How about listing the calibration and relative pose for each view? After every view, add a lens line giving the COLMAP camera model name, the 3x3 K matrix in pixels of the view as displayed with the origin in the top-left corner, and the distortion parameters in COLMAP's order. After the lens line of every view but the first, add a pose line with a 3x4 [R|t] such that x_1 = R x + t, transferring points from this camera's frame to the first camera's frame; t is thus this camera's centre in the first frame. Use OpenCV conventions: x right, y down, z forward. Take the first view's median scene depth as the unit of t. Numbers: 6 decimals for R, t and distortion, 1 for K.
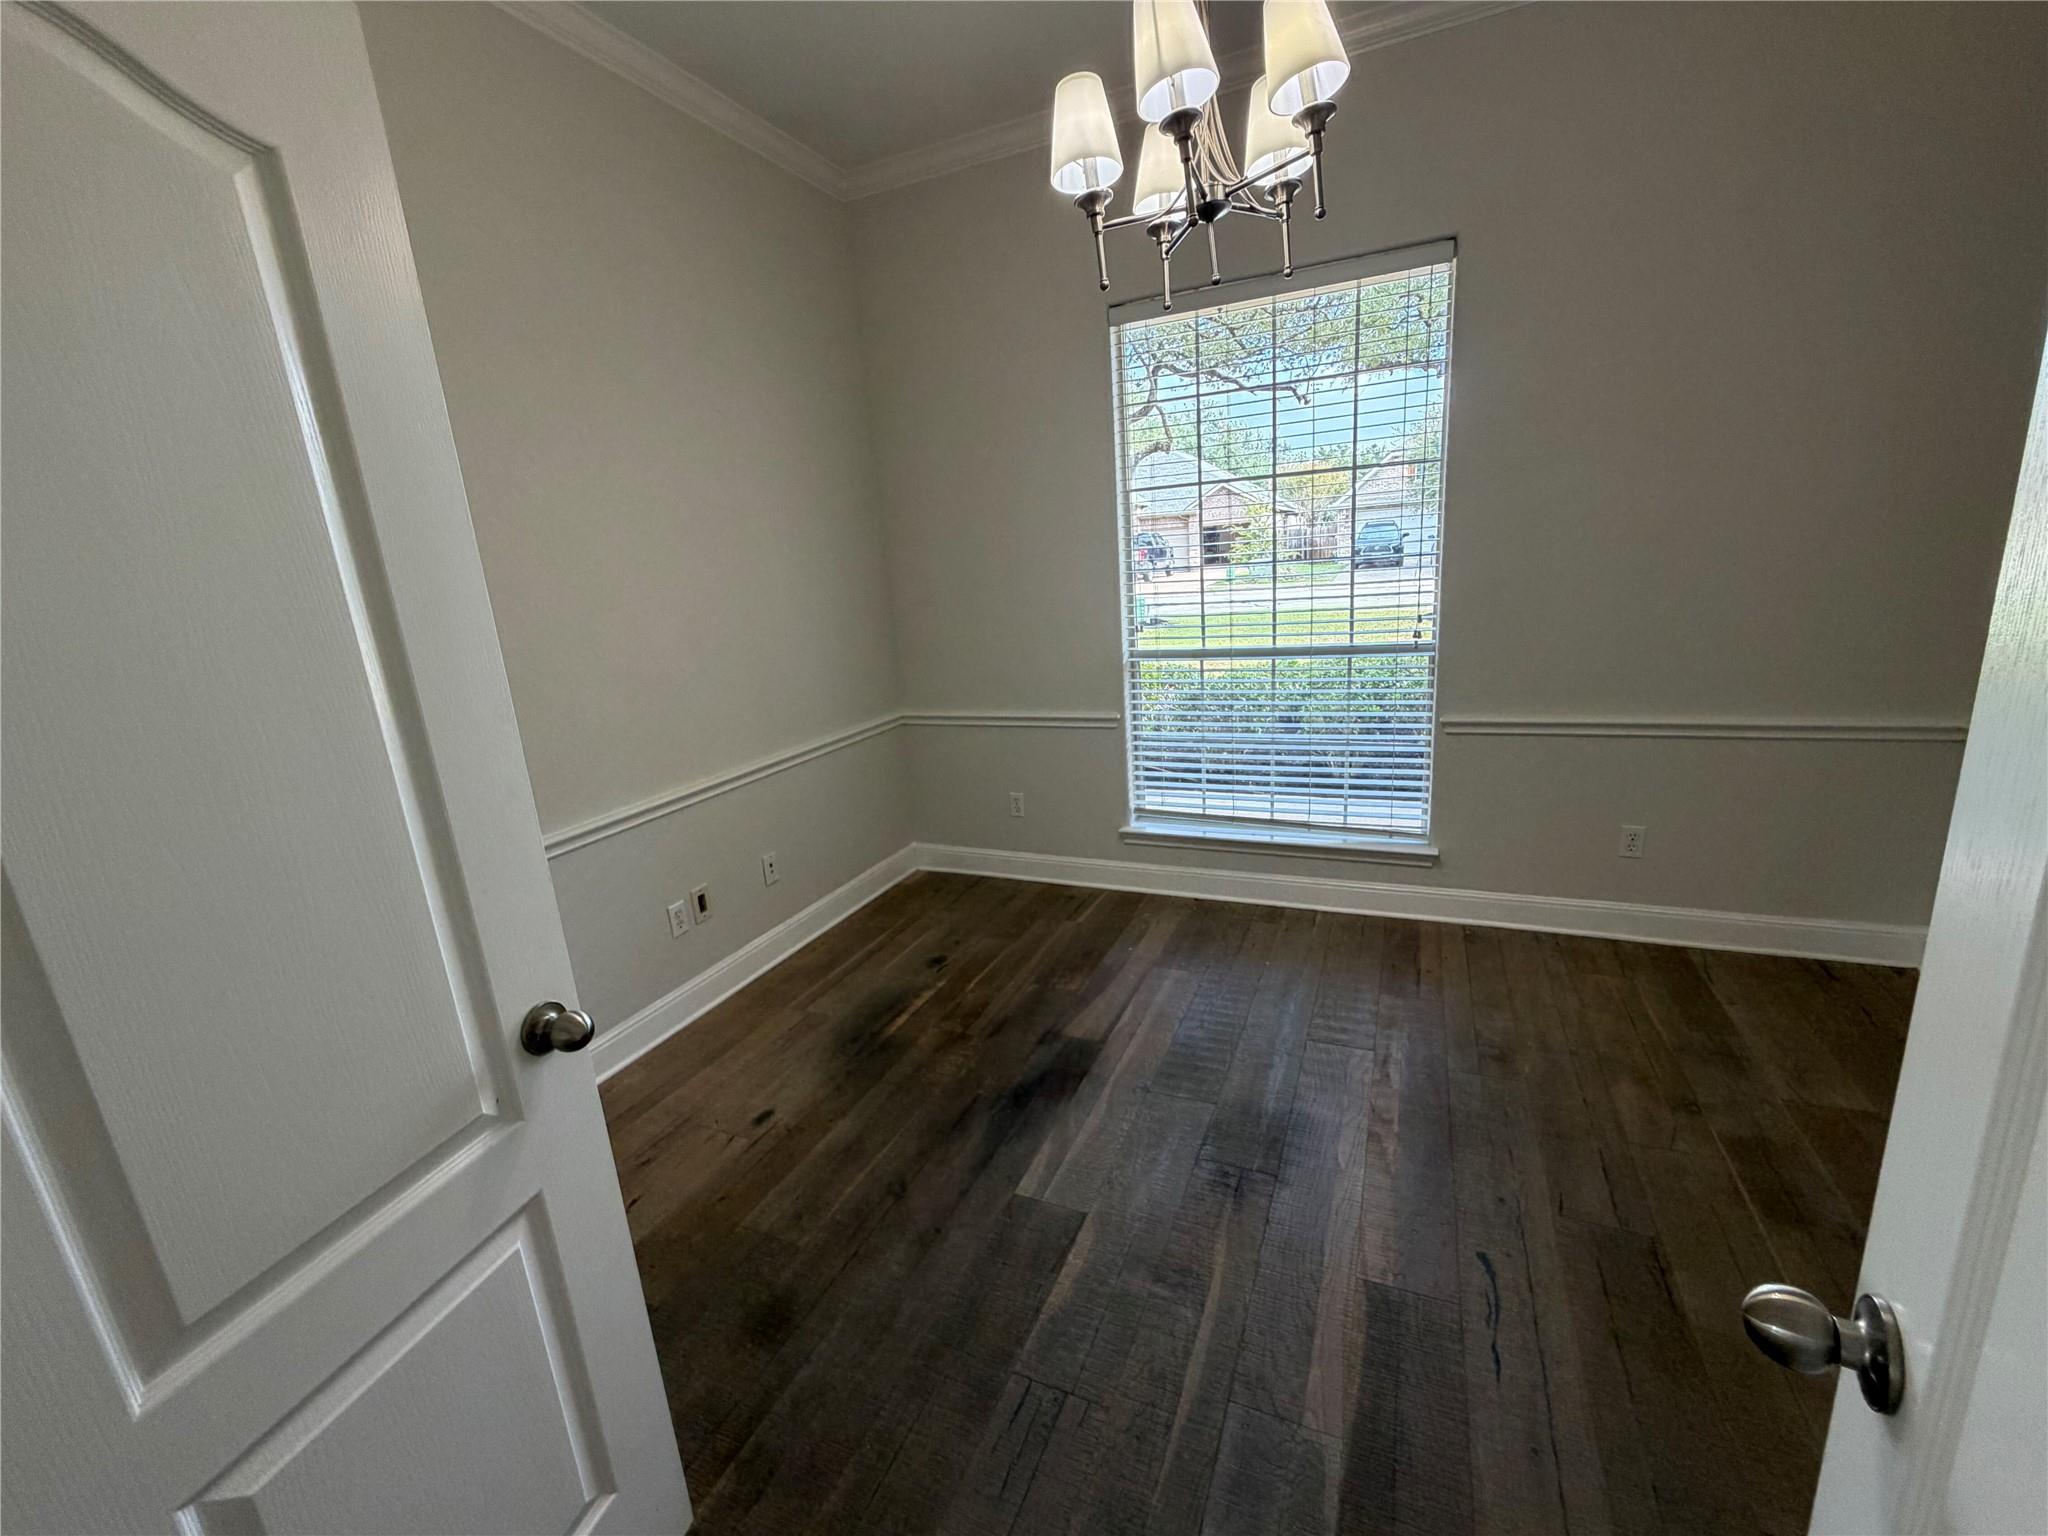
lens RADIAL K [[845.5, 0, 1024.0], [0, 845.5, 768.0], [0, 0, 1]] dist [-0.000236, 0.000706]
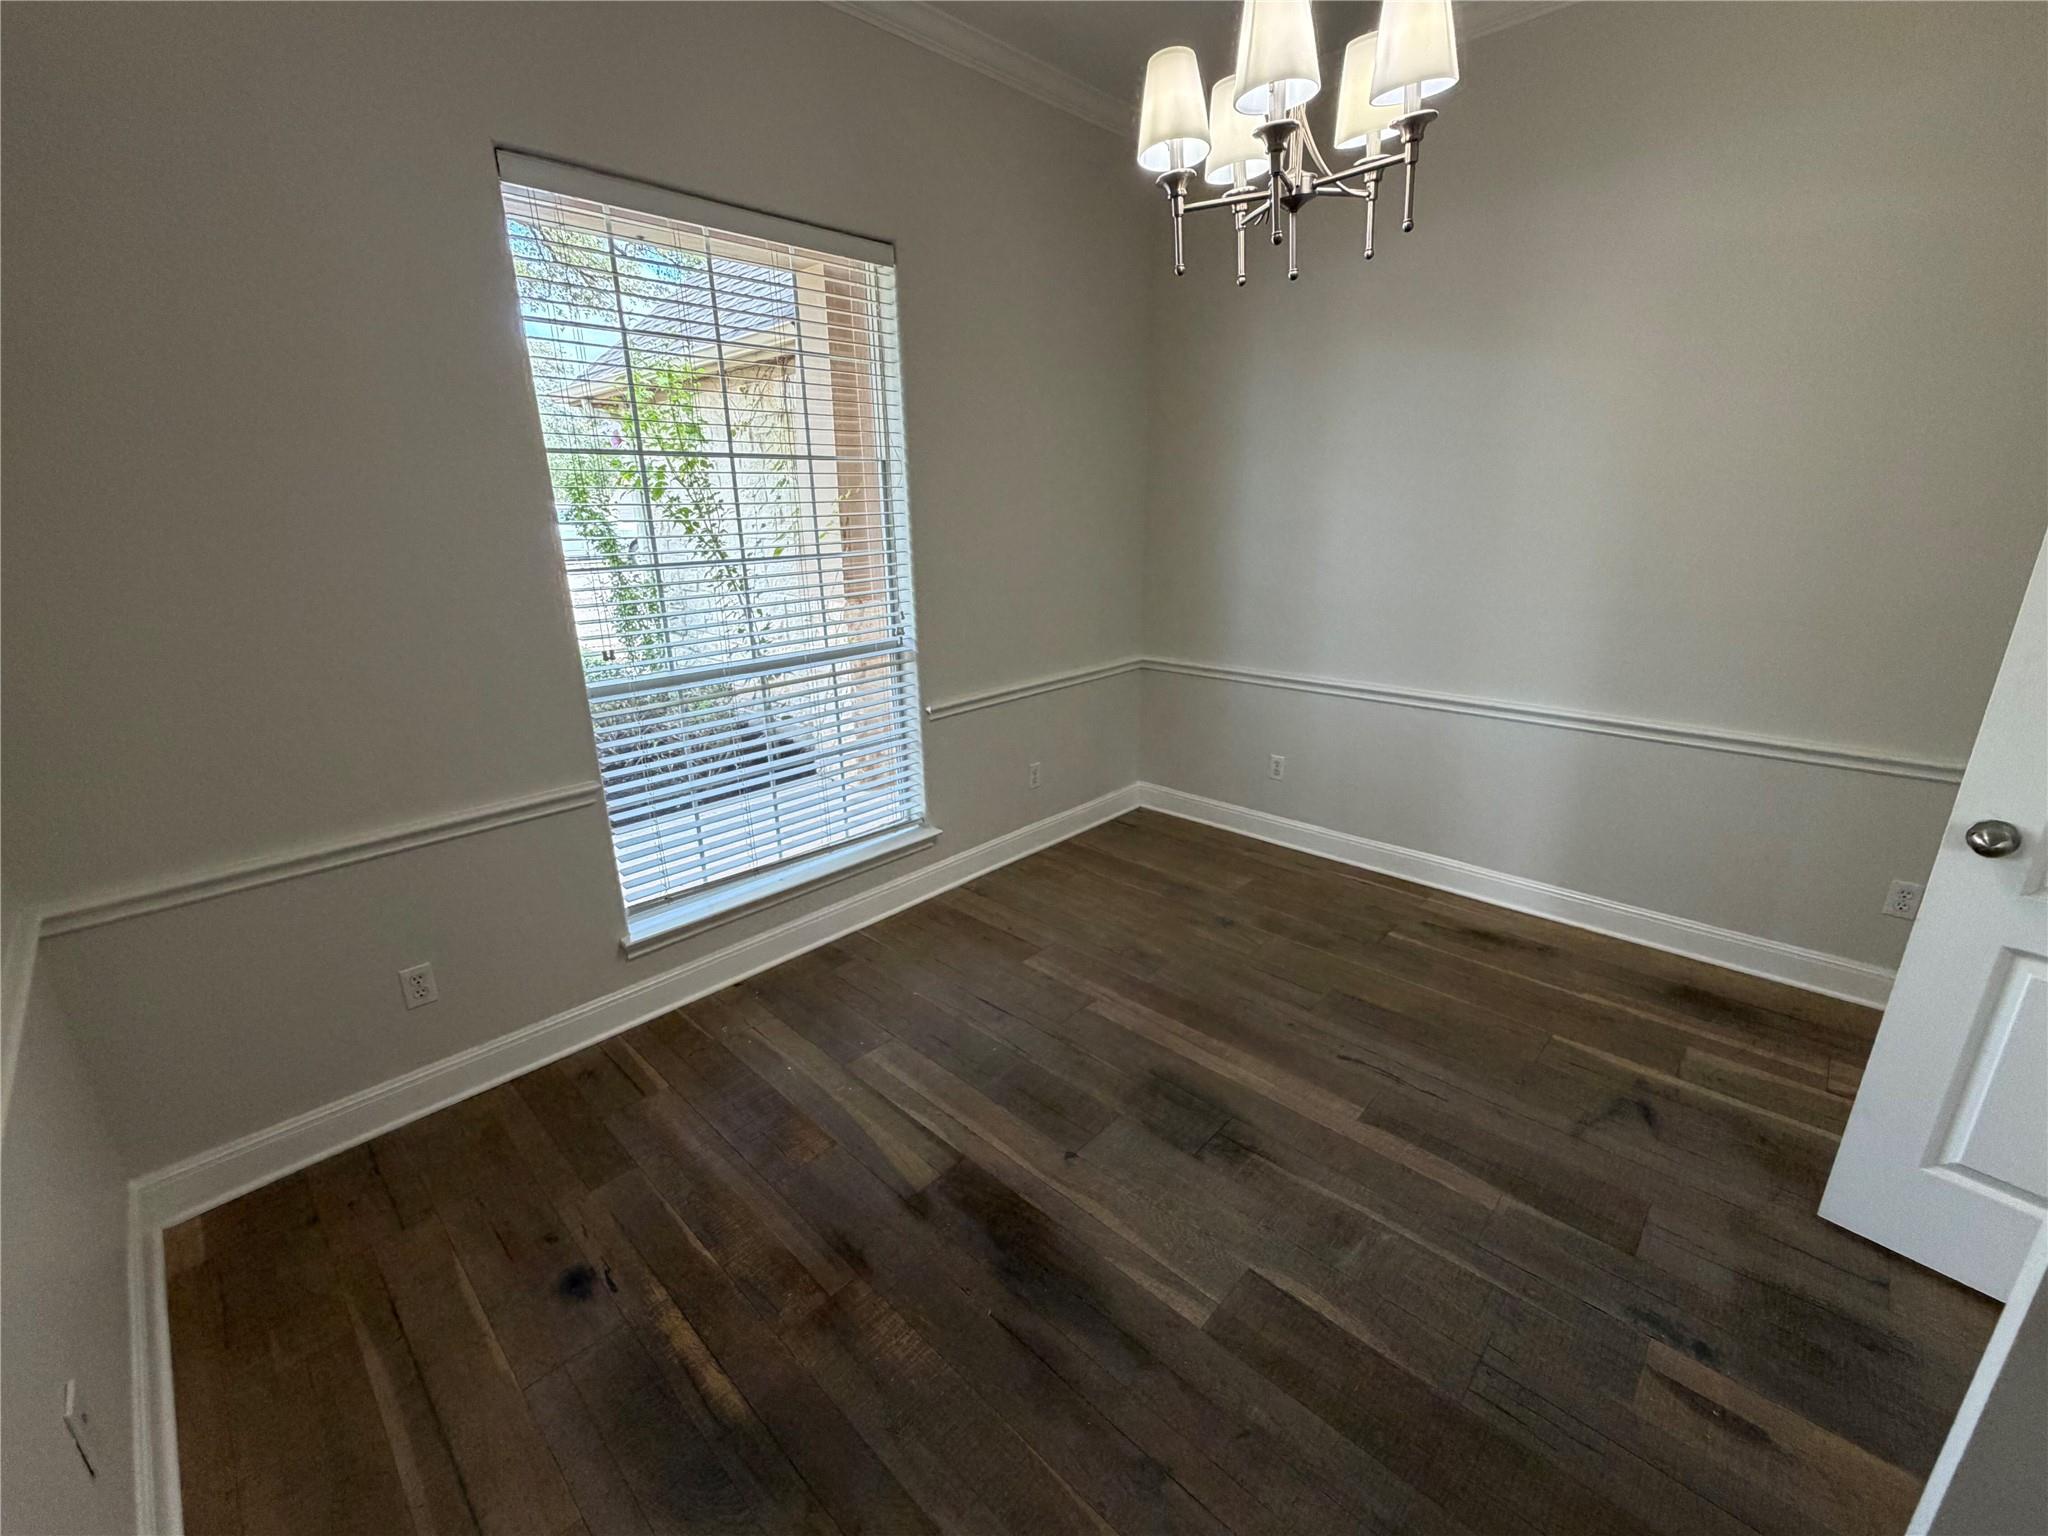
lens RADIAL K [[845.5, 0, 1024.0], [0, 845.5, 768.0], [0, 0, 1]] dist [-0.000236, 0.000706]
pose [[0.330655, -0.216852, 0.918500, -0.516943], [0.218549, 0.964382, 0.149008, -0.132022], [-0.918098, 0.151468, 0.366270, 0.570672]]
